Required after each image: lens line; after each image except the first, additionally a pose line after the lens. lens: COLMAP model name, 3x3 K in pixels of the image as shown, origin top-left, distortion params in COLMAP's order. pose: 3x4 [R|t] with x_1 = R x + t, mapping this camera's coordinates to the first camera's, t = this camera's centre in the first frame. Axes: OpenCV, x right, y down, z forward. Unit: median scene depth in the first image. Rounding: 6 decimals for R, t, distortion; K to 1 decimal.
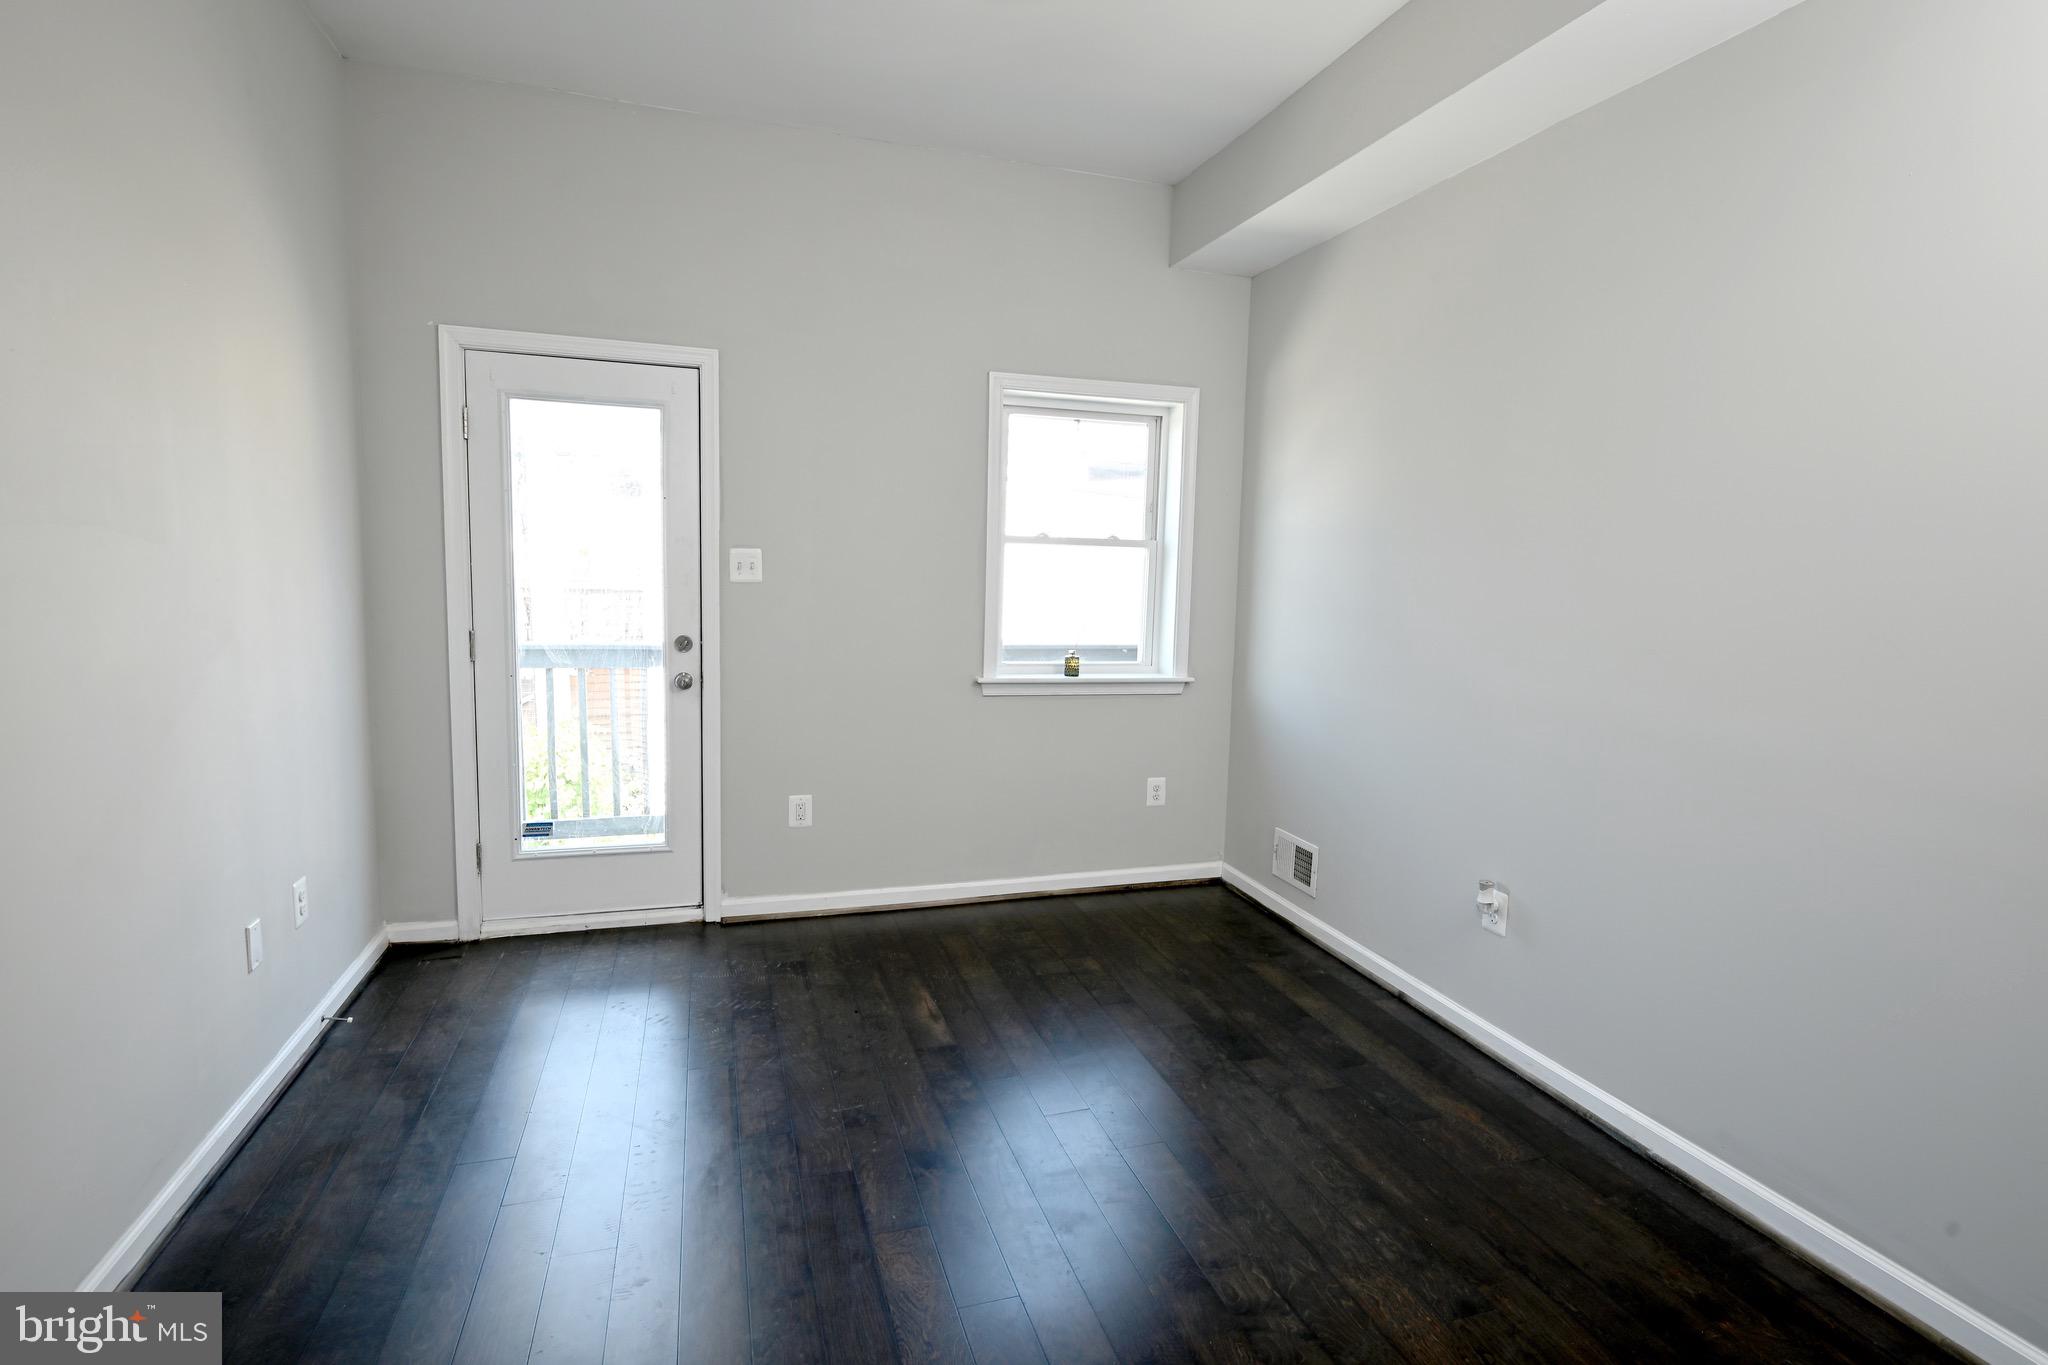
lens RADIAL K [[964.6, 0, 1000.3], [0, 964.6, 659.7], [0, 0, 1]] dist [0.003033, -0.007305]
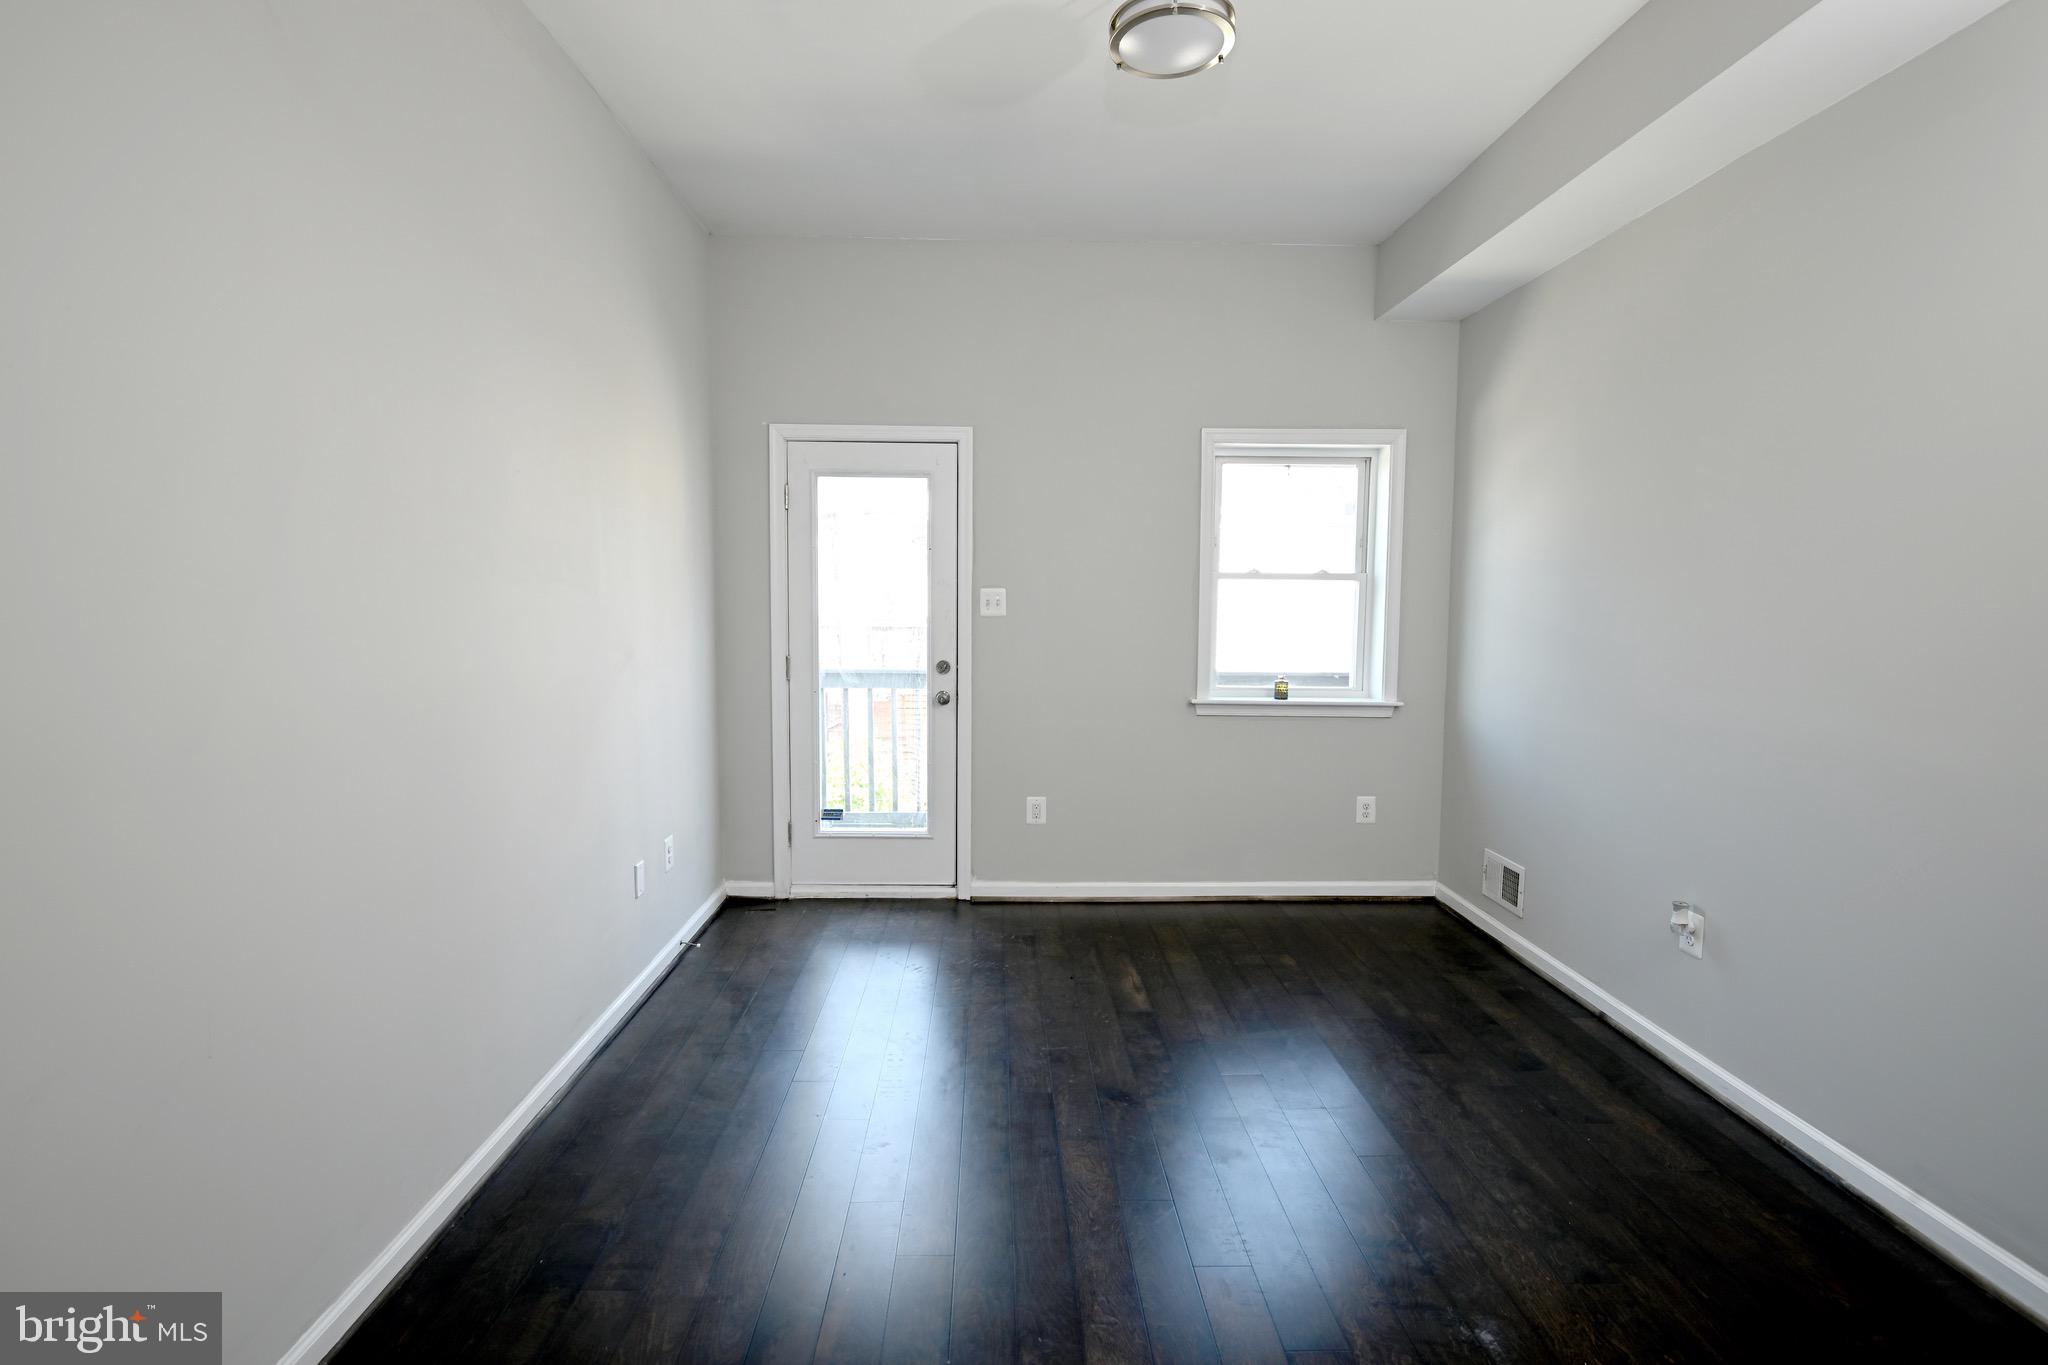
lens RADIAL K [[975.4, 0, 1022.0], [0, 975.4, 665.0], [0, 0, 1]] dist [0.001959, -0.007804]
pose [[0.959510, 0.000763, -0.281672, 0.127088], [-0.010877, 0.999351, -0.034344, 0.023989], [0.281463, 0.036017, 0.958896, -0.172515]]
